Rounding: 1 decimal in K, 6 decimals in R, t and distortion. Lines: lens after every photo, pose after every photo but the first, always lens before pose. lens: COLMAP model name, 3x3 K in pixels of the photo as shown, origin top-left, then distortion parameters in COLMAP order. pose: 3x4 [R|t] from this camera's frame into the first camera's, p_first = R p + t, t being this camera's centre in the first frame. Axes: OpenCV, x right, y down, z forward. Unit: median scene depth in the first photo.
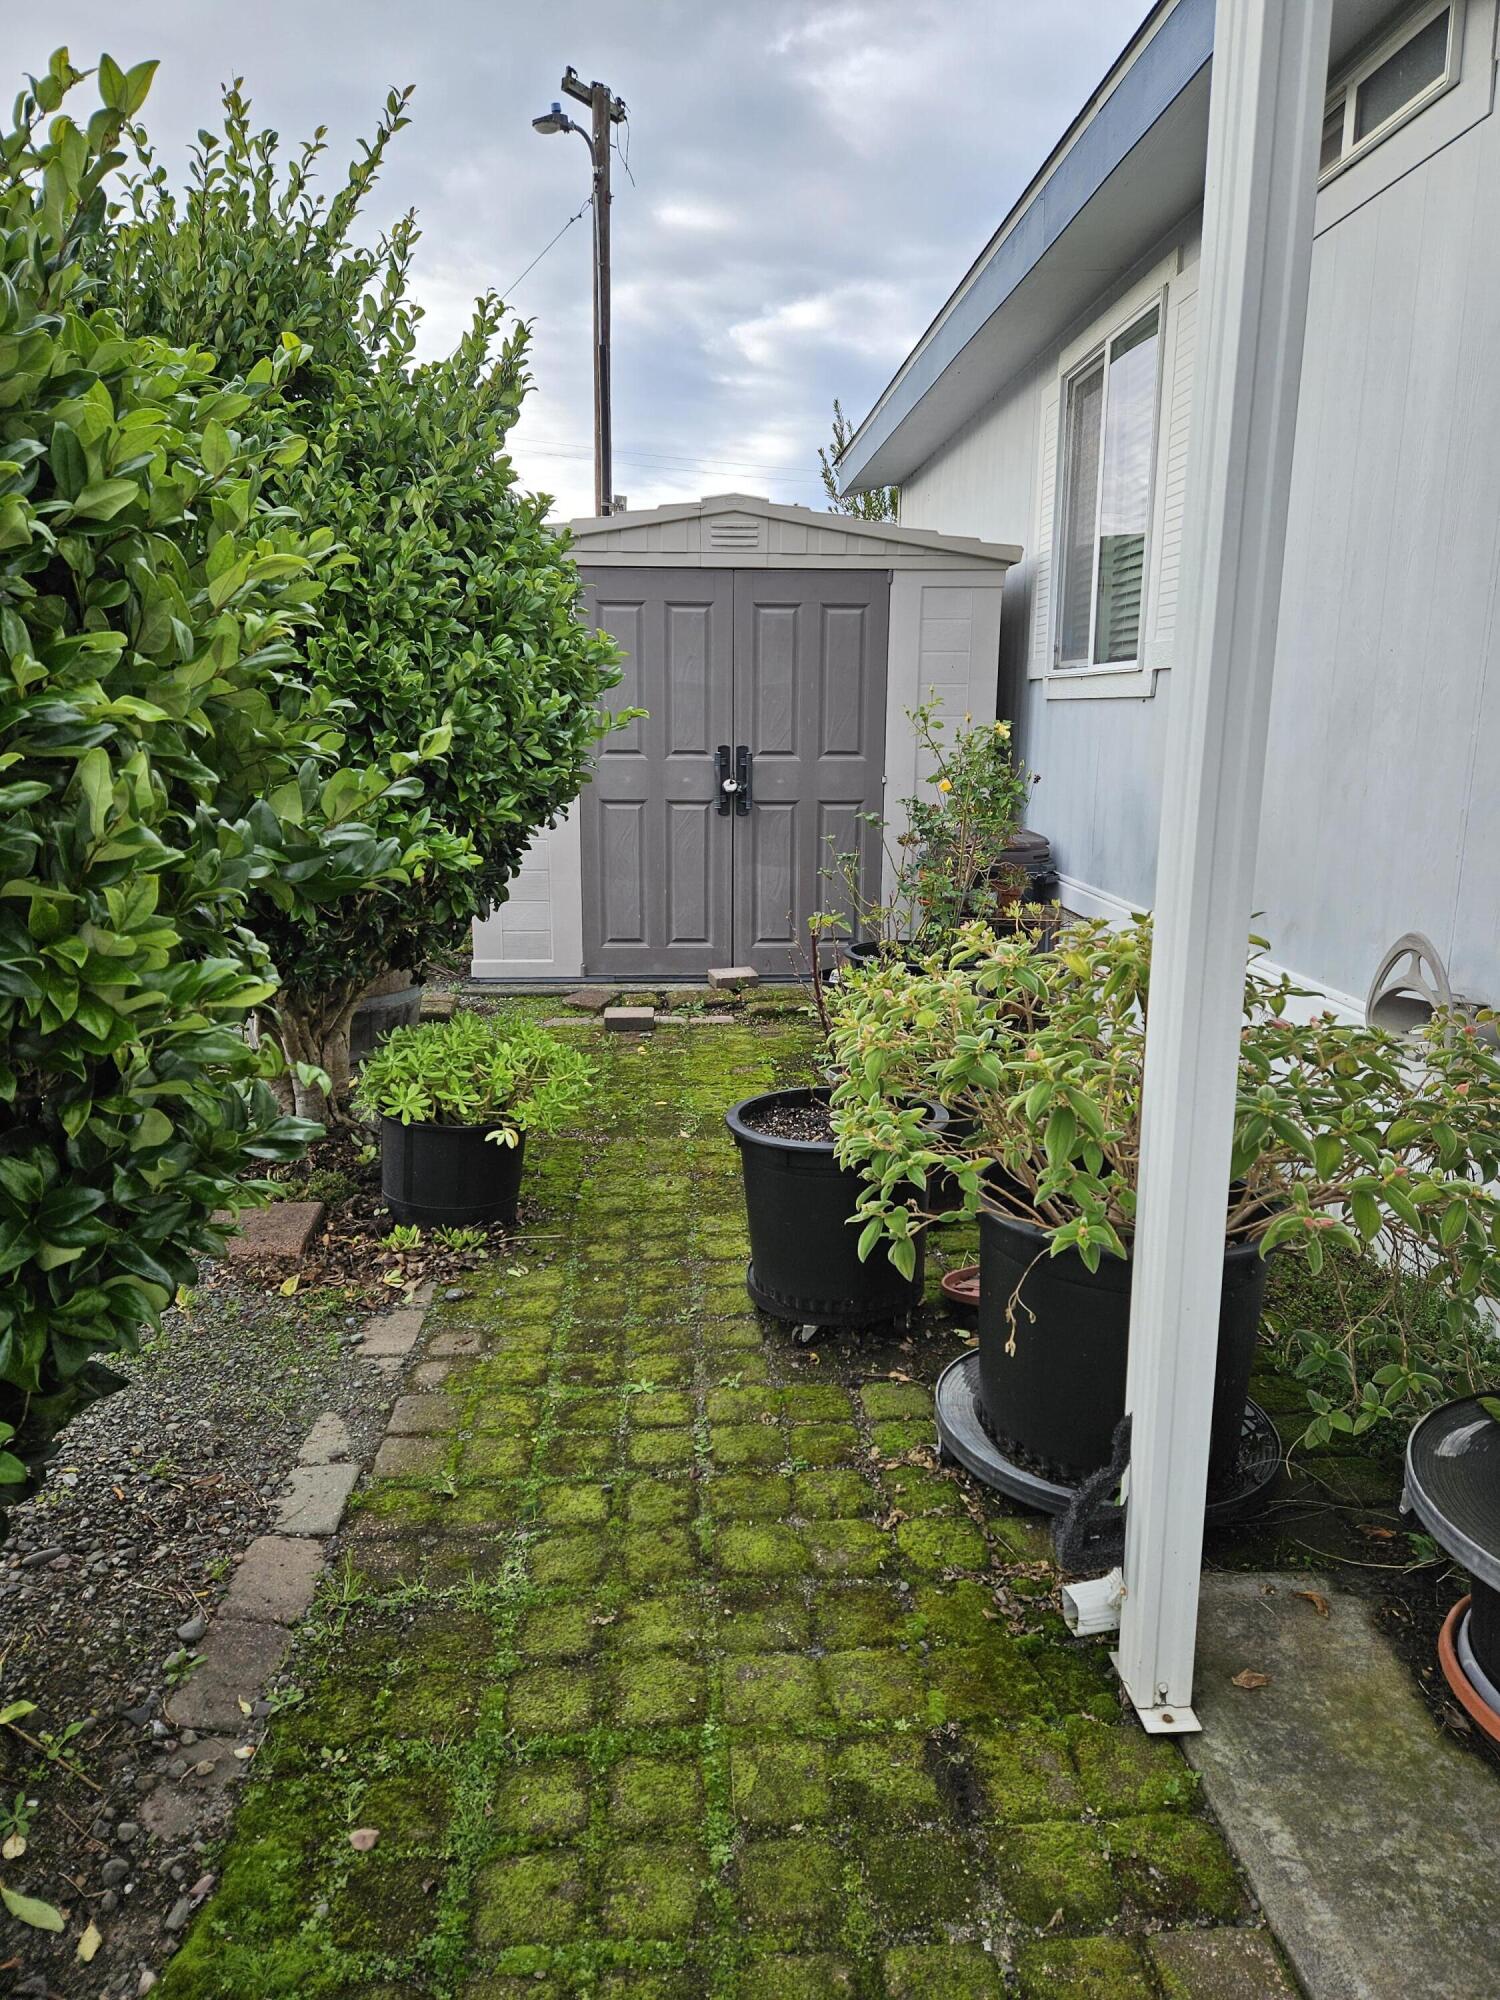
lens RADIAL K [[1304.8, 0, 750.0], [0, 1304.8, 1000.0], [0, 0, 1]] dist [0.117343, -0.115770]
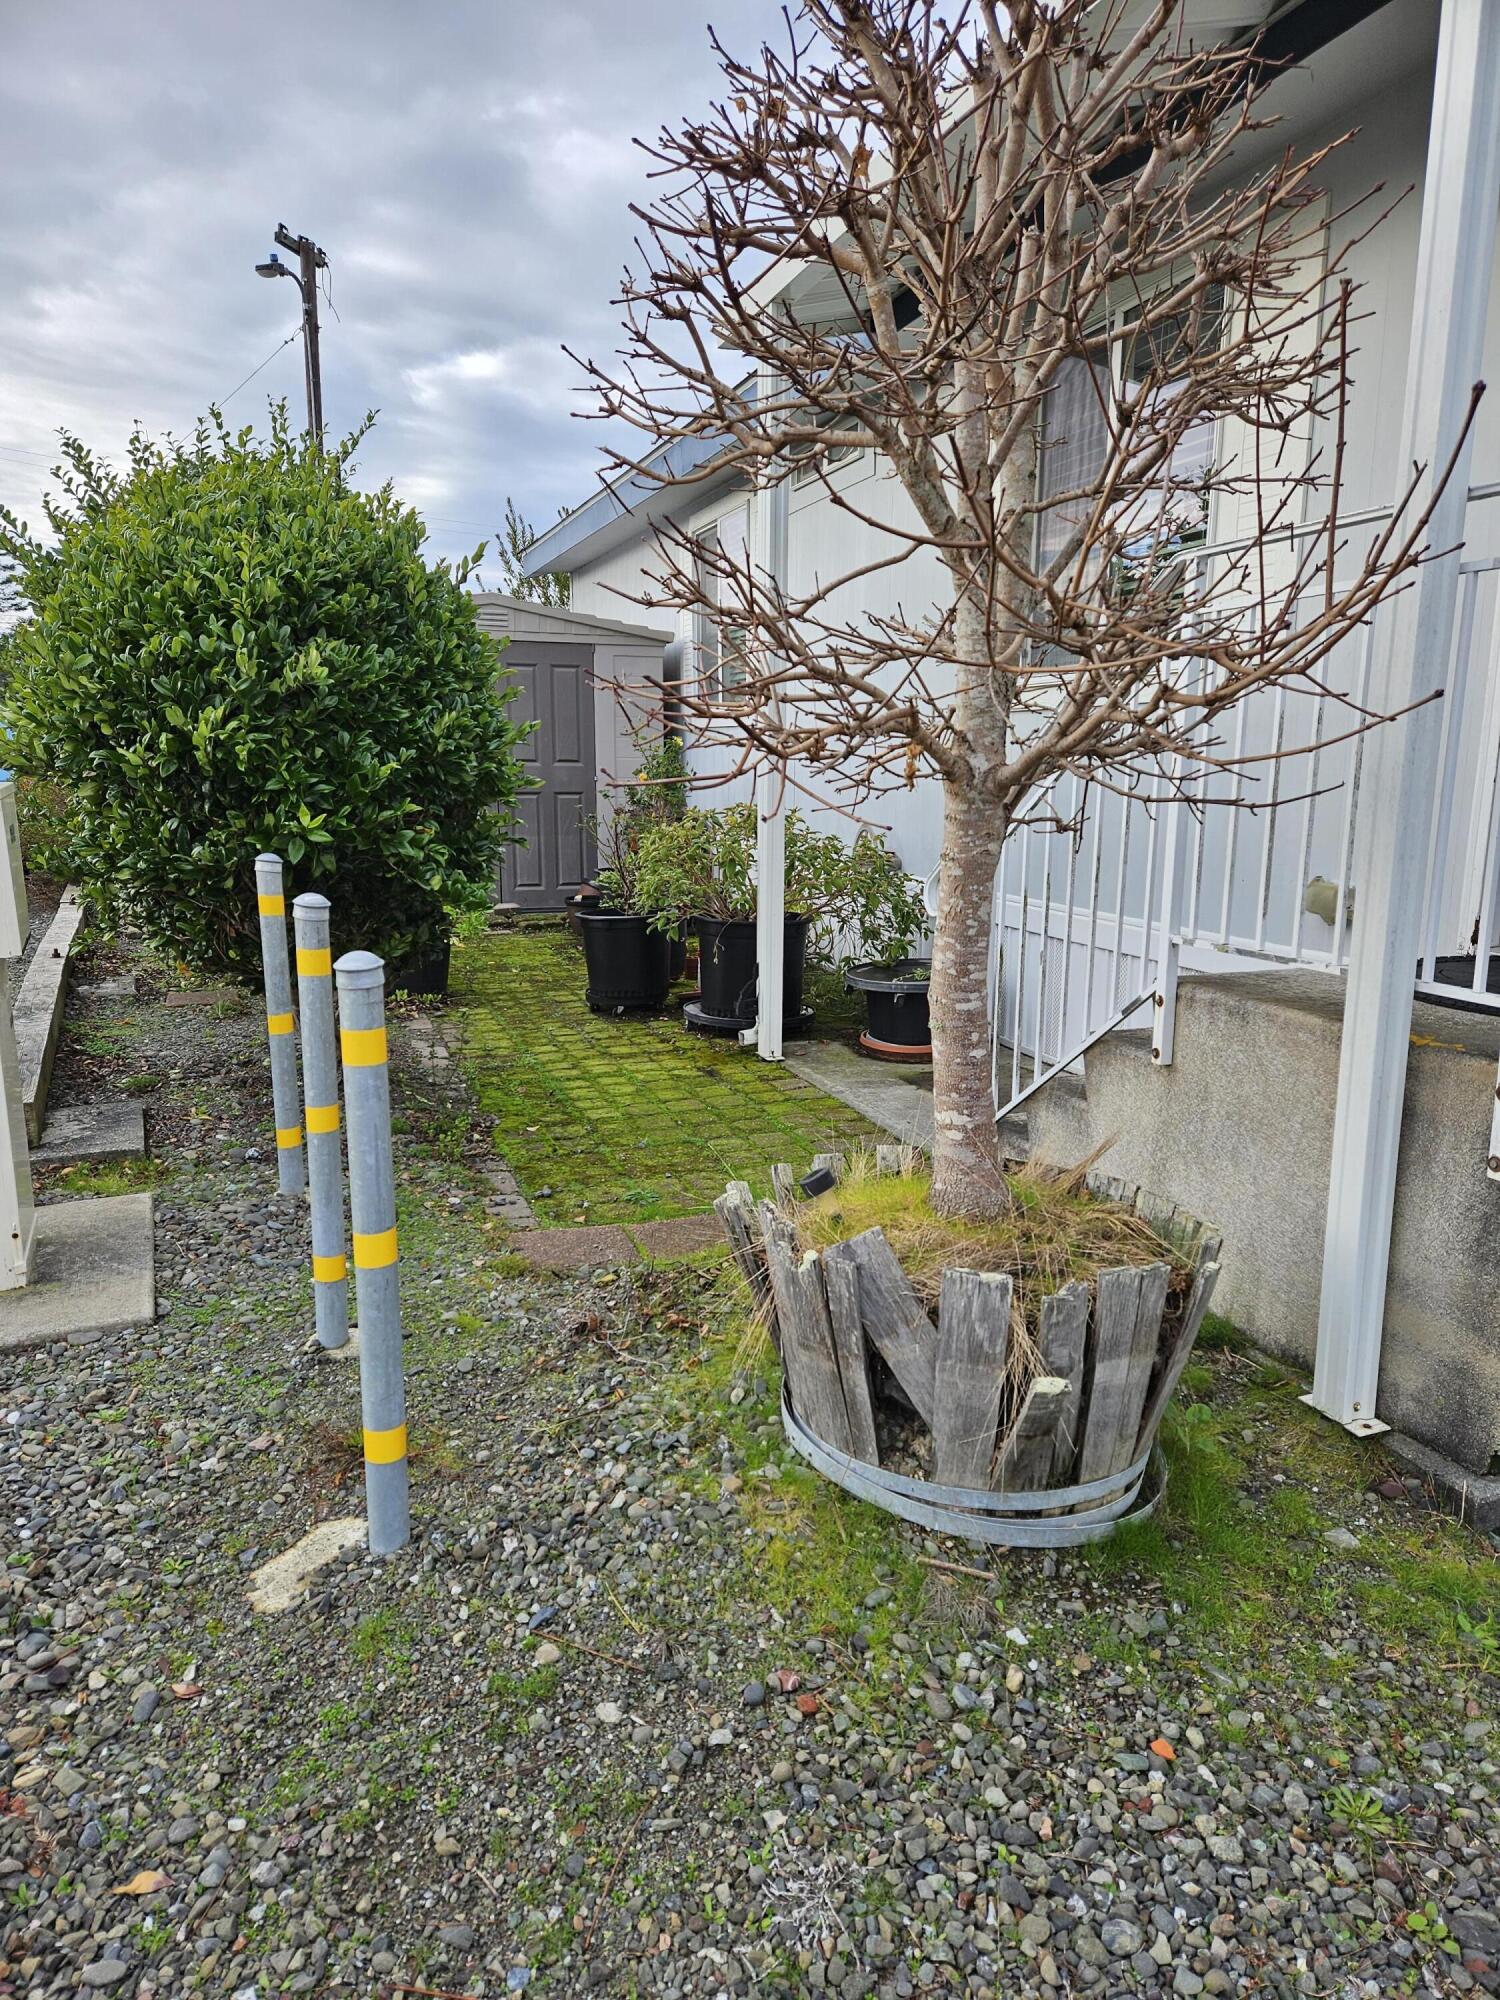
lens RADIAL K [[1304.8, 0, 750.0], [0, 1304.8, 1000.0], [0, 0, 1]] dist [0.117343, -0.115770]
pose [[0.962006, -0.044955, 0.269303, -0.150725], [0.053008, 0.998336, -0.022701, 0.135398], [-0.267835, 0.036114, 0.962788, -0.520142]]
